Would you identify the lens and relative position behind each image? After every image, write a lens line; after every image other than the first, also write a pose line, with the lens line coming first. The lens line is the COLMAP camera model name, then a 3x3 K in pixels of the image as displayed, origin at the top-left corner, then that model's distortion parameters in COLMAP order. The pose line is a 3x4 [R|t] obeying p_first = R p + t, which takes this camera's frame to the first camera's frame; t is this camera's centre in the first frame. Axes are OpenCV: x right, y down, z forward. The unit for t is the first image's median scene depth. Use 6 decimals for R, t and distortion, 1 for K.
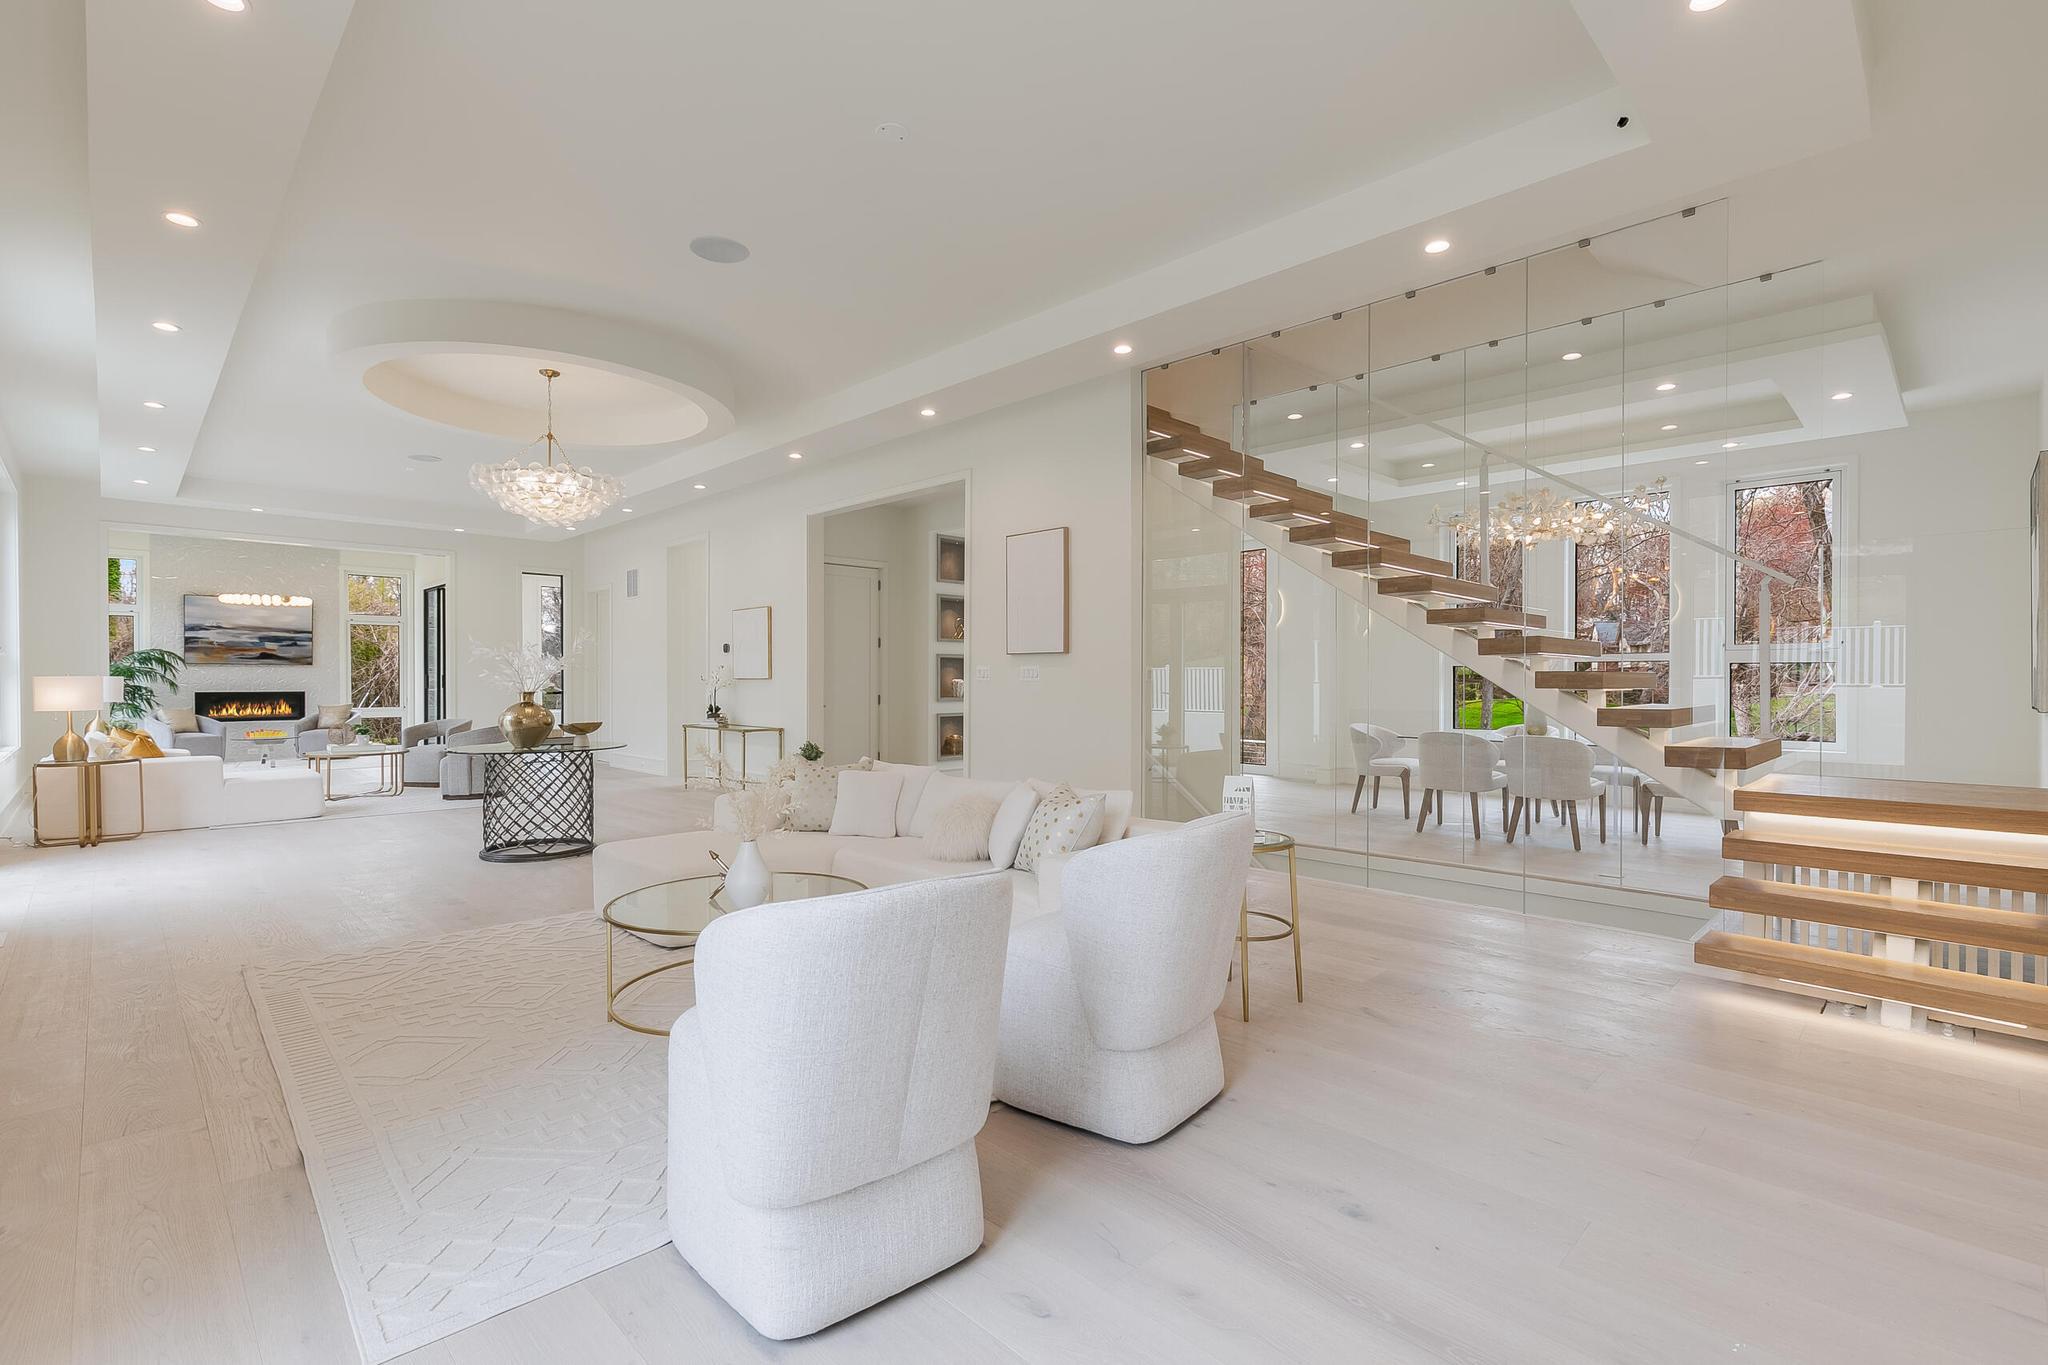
lens RADIAL K [[927.9, 0, 1017.4], [0, 927.9, 680.4], [0, 0, 1]] dist [0.003052, 0.000348]
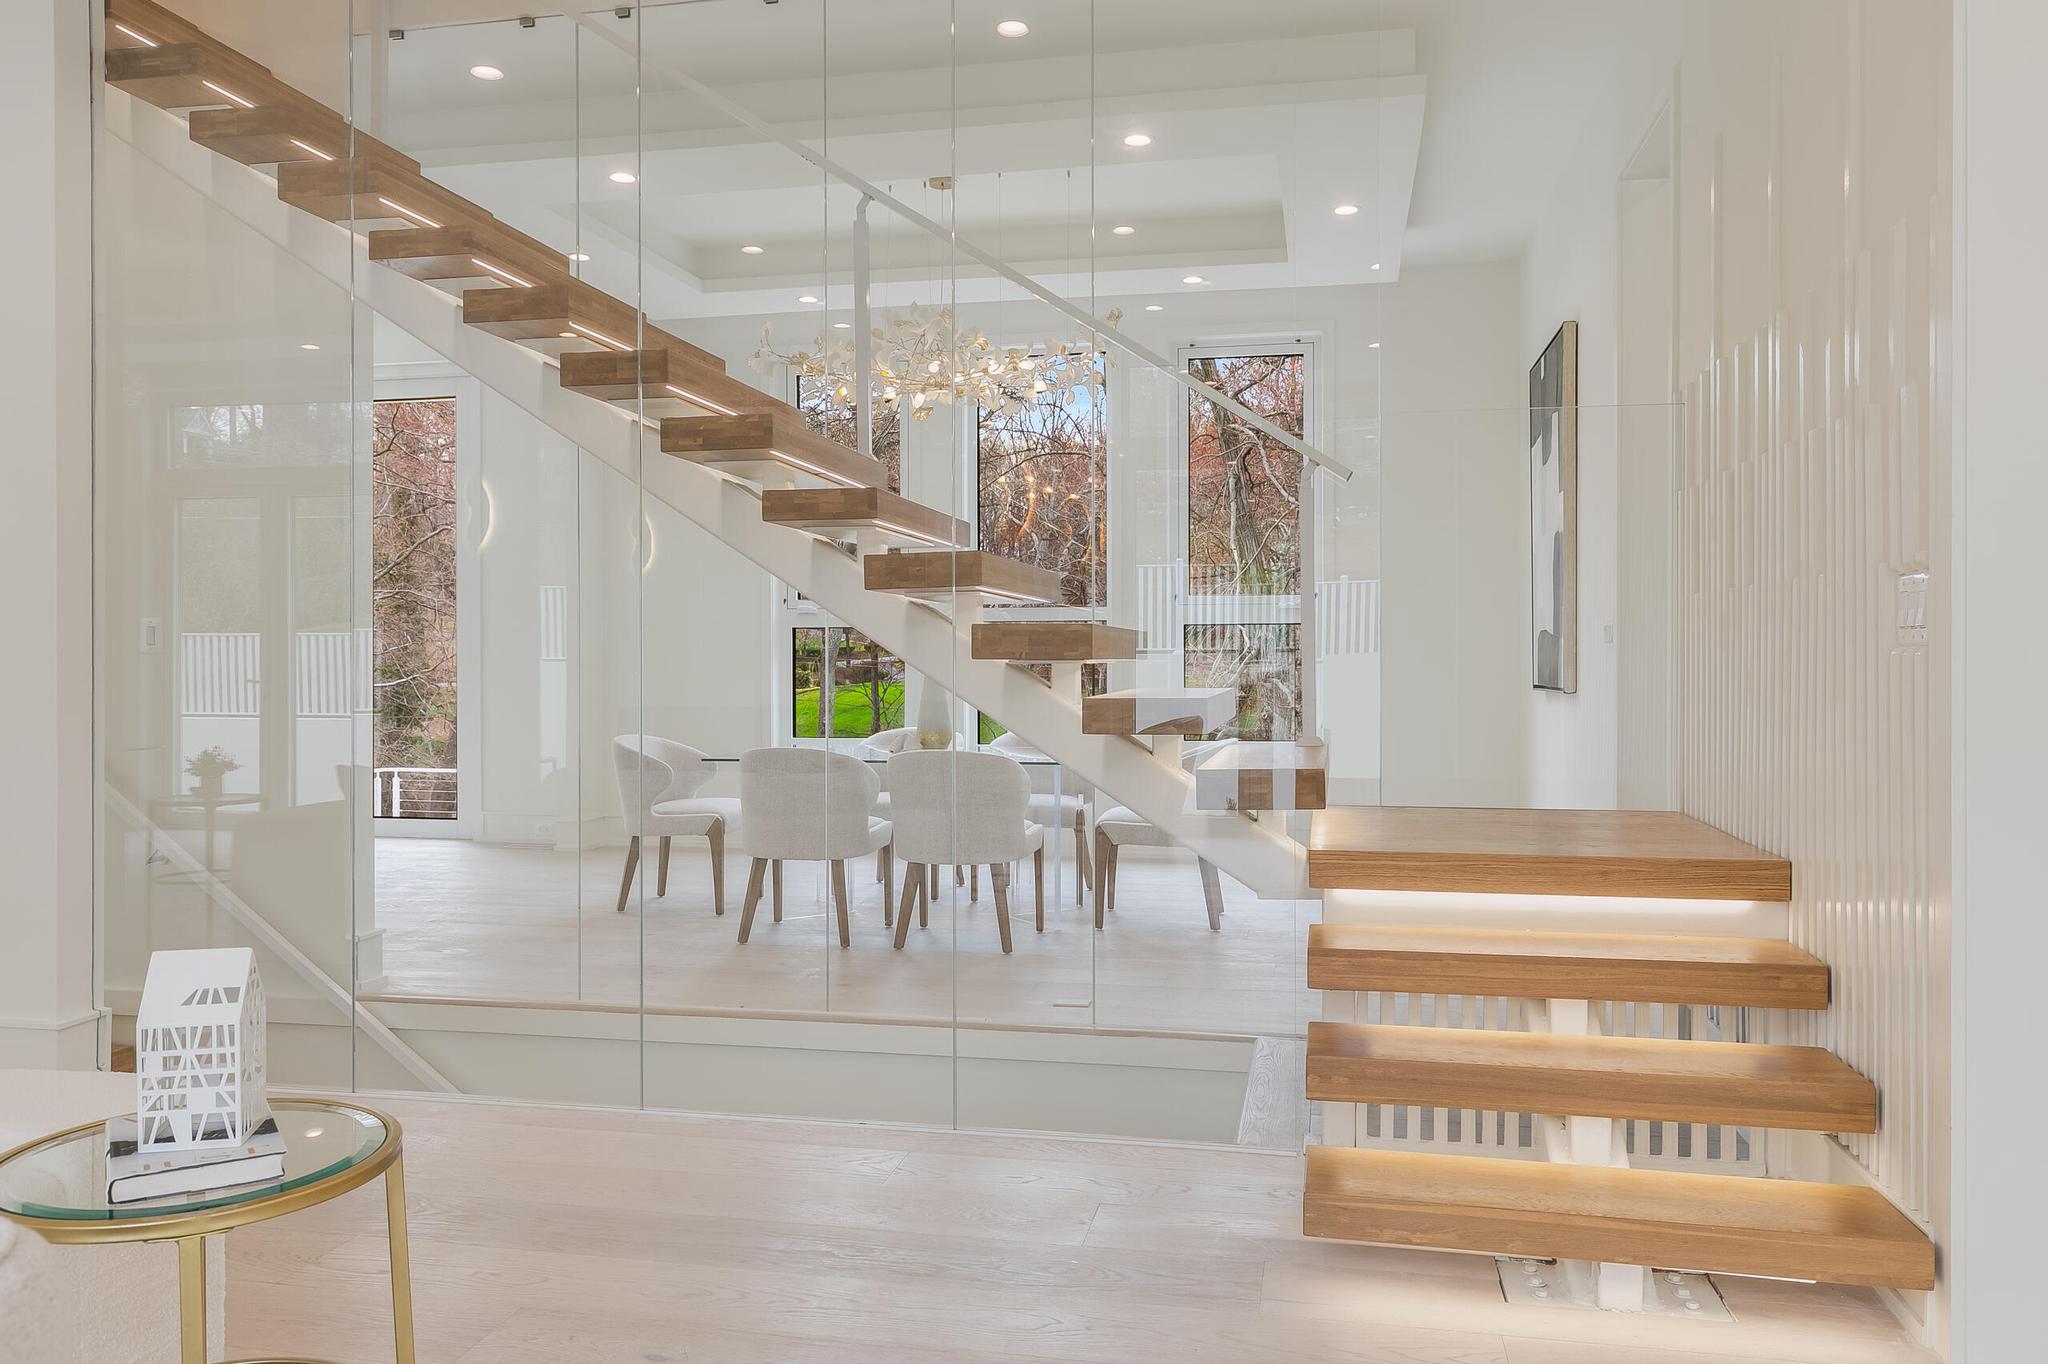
lens RADIAL K [[1533.1, 0, 1024.0], [0, 1533.1, 682.0], [0, 0, 1]] dist [-0.002826, 0.000685]
pose [[0.826632, -0.010949, 0.562636, 0.085421], [0.002623, 0.999875, 0.015604, 0.005147], [-0.562737, -0.011423, 0.826557, 0.212372]]
